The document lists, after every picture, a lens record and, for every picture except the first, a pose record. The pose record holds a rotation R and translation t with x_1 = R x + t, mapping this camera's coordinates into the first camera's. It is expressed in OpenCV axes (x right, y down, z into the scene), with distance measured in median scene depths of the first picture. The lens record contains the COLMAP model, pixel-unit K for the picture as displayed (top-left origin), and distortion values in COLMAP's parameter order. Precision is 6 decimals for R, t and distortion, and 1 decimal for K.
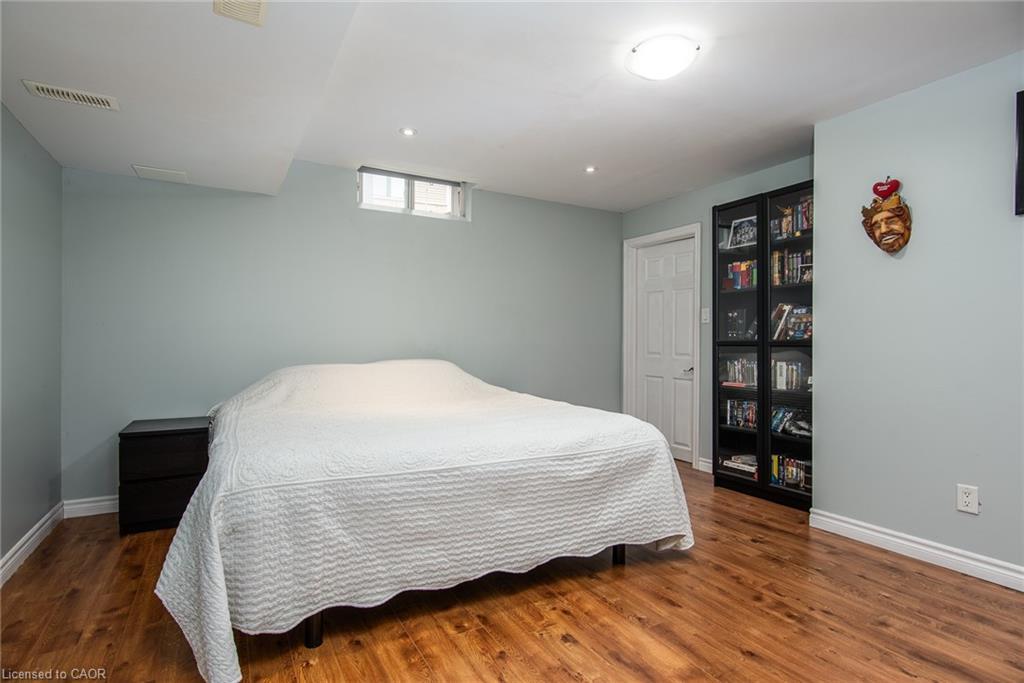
lens RADIAL K [[512.8, 0, 509.9], [0, 512.8, 342.1], [0, 0, 1]] dist [-0.005506, -0.000105]
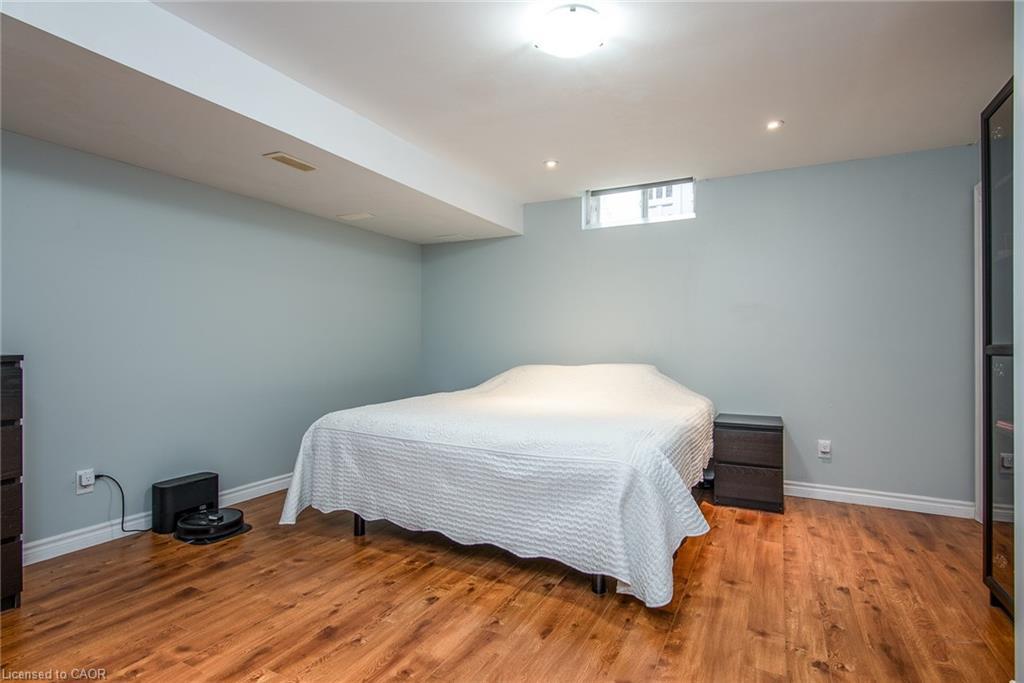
lens RADIAL K [[504.9, 0, 513.2], [0, 504.9, 364.0], [0, 0, 1]] dist [-0.001992, 0.000035]
pose [[0.551968, 0.026565, -0.833442, 0.982407], [-0.008717, 0.999622, 0.026089, 0.011824], [0.833820, -0.007135, 0.551991, 0.447516]]
